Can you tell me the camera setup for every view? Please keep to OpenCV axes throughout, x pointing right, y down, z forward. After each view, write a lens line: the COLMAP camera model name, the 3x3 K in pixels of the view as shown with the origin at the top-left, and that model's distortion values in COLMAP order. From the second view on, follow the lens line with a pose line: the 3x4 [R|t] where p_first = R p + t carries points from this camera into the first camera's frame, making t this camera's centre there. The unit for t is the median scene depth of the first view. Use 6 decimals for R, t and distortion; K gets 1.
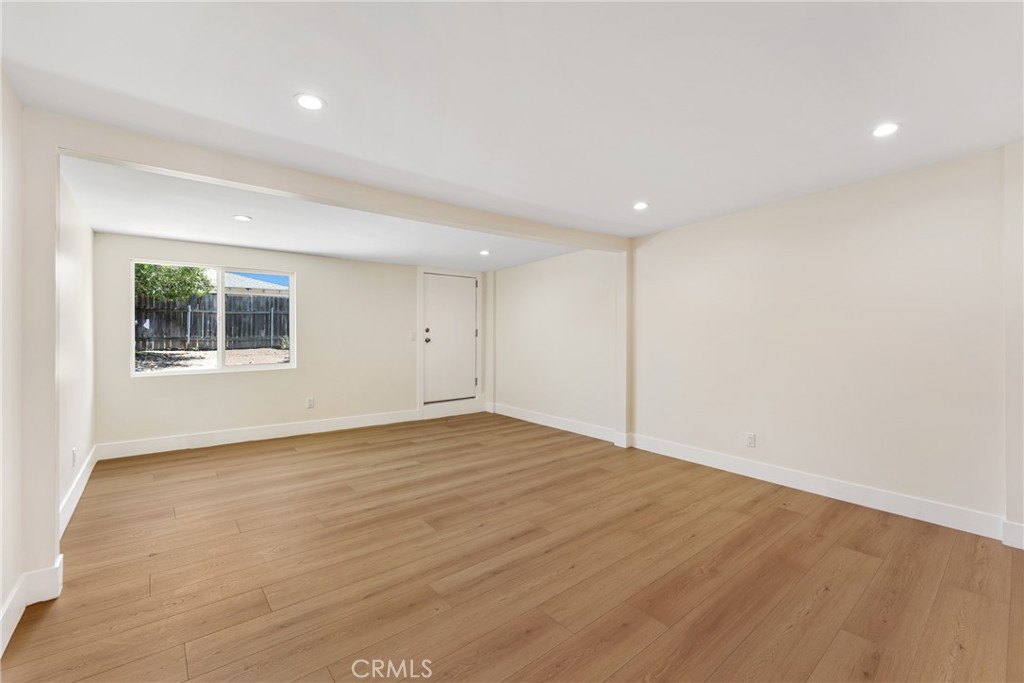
lens RADIAL K [[434.1, 0, 512.0], [0, 434.1, 326.8], [0, 0, 1]] dist [-0.002396, -0.000367]
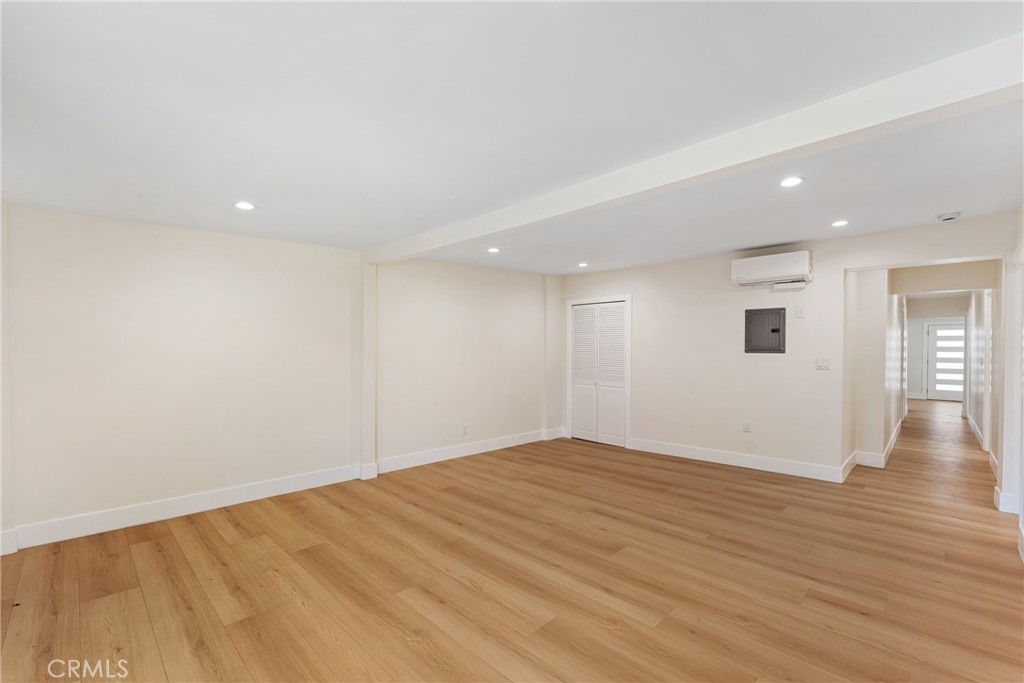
lens RADIAL K [[429.3, 0, 514.9], [0, 429.3, 359.9], [0, 0, 1]] dist [0.000102, 0.000074]
pose [[-0.105983, -0.027455, 0.993989, -0.983533], [-0.020630, 0.999464, 0.025407, -0.002861], [-0.994154, -0.017814, -0.106493, 1.169264]]
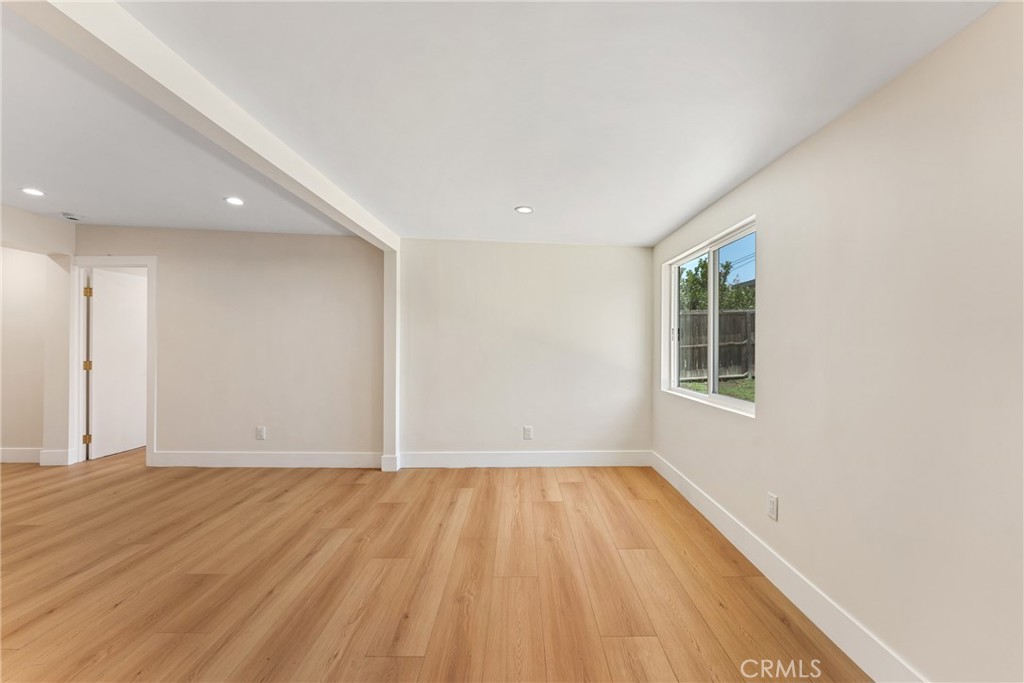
lens RADIAL K [[409.1, 0, 510.0], [0, 409.1, 348.7], [0, 0, 1]] dist [-0.000468, -0.000168]
pose [[-0.656364, 0.001249, -0.754443, 0.008435], [0.004871, 0.999985, -0.002582, 0.033190], [0.754428, -0.005370, -0.656360, 1.675826]]
